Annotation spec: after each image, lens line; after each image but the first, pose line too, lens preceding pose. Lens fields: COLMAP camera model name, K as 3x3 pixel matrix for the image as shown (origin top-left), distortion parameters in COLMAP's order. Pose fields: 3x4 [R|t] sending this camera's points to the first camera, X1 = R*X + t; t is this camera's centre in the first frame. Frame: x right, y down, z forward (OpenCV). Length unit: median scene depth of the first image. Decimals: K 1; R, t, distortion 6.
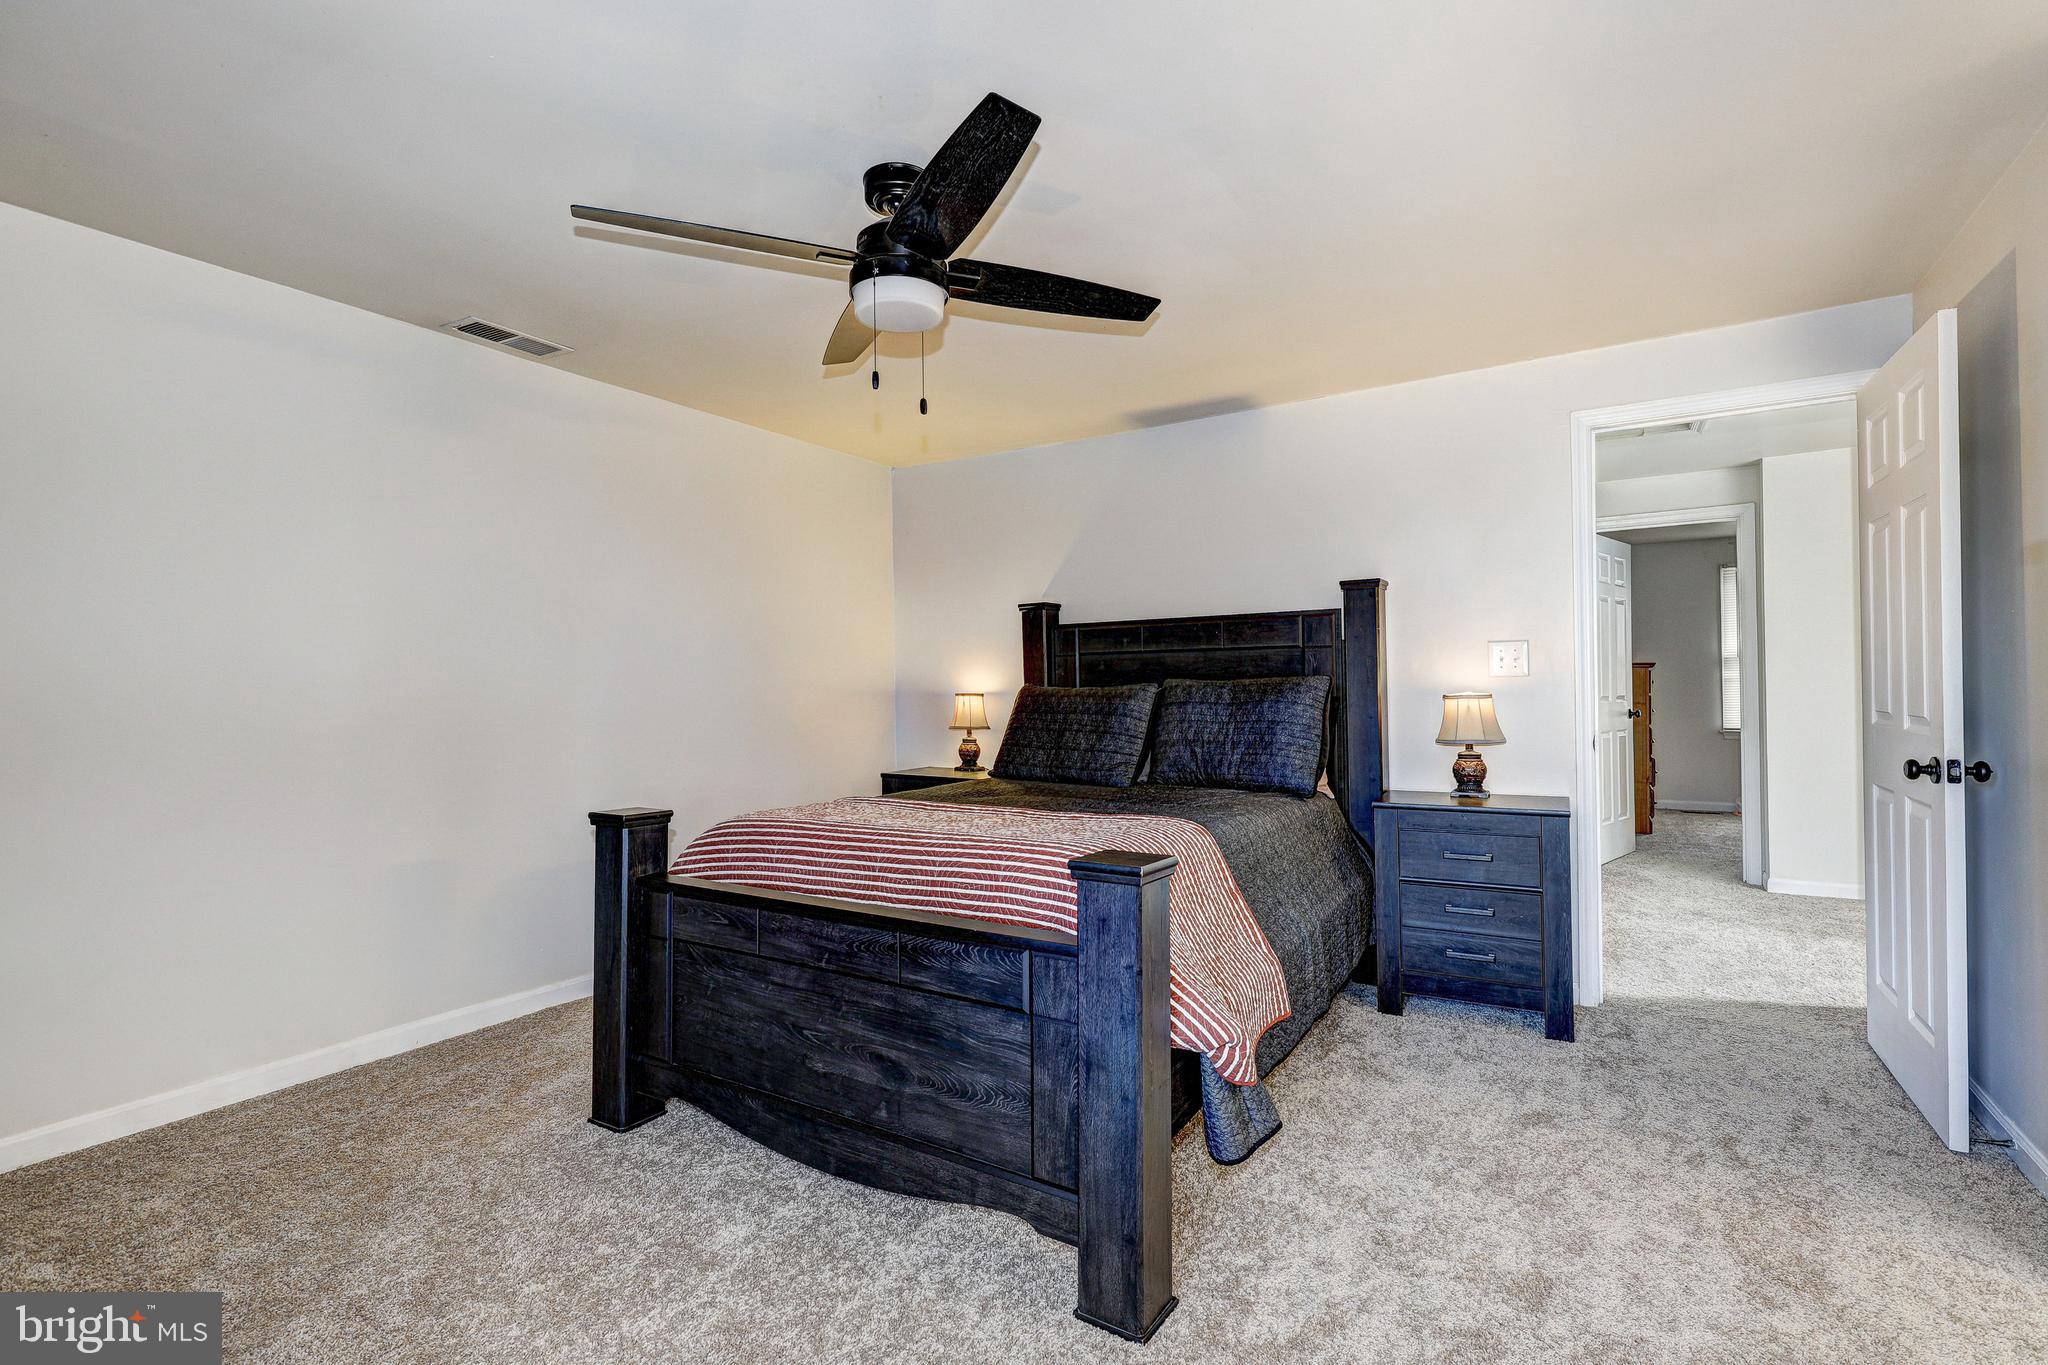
lens RADIAL K [[933.4, 0, 1035.3], [0, 933.4, 684.9], [0, 0, 1]] dist [-0.000656, 0.001065]
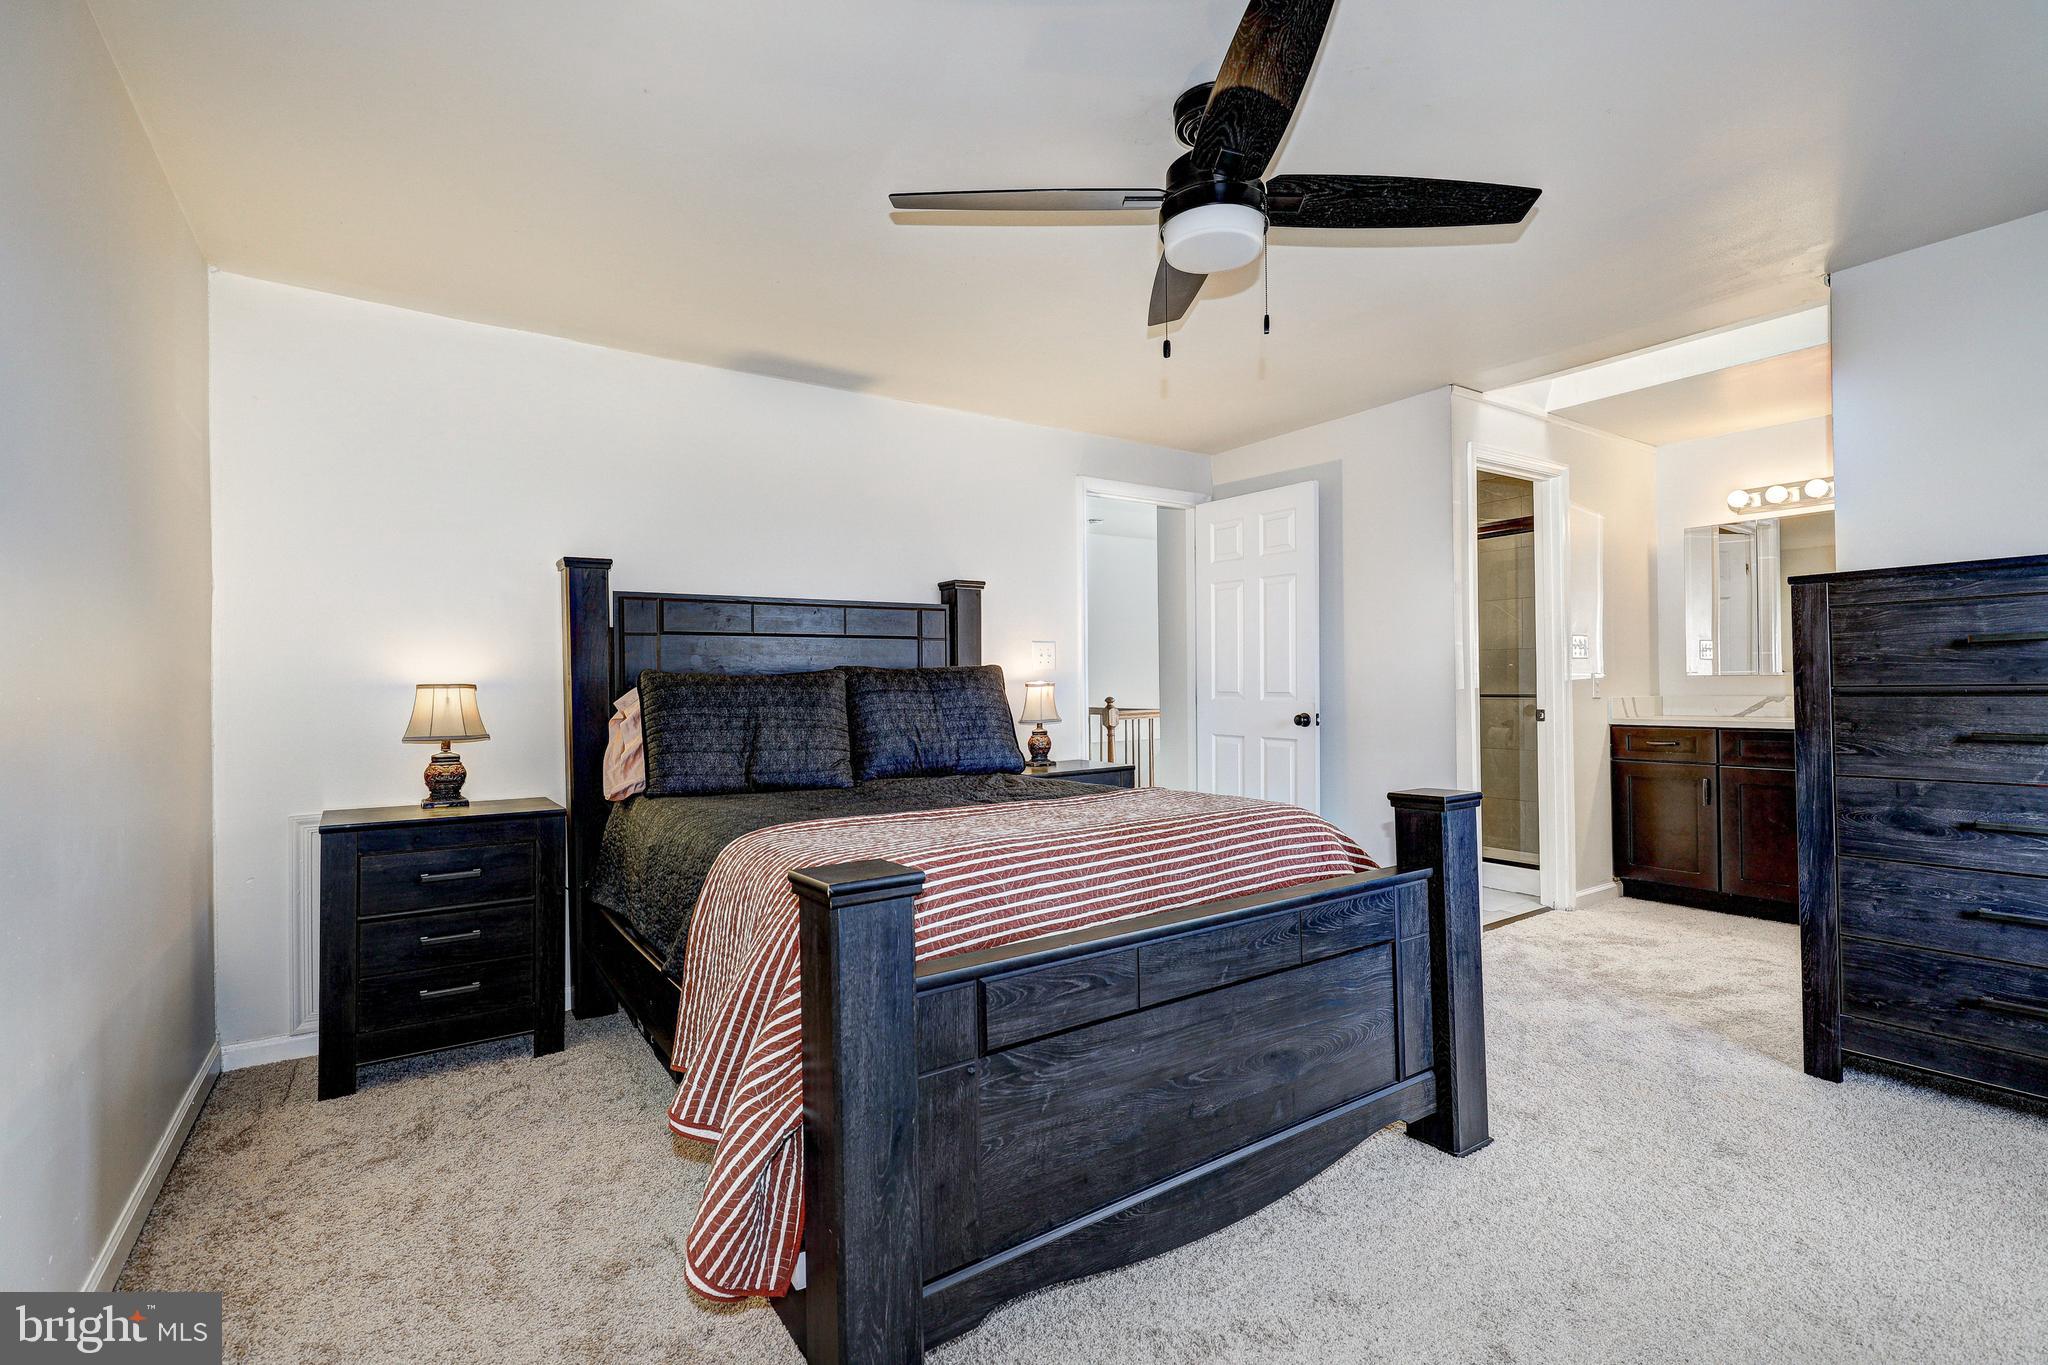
lens RADIAL K [[933.4, 0, 1039.3], [0, 933.4, 679.5], [0, 0, 1]] dist [-0.000656, 0.001065]
pose [[0.388542, 0.011822, 0.921355, -0.832378], [0.004669, 0.999880, -0.014798, 0.028602], [-0.921419, 0.010051, 0.388440, 0.633443]]
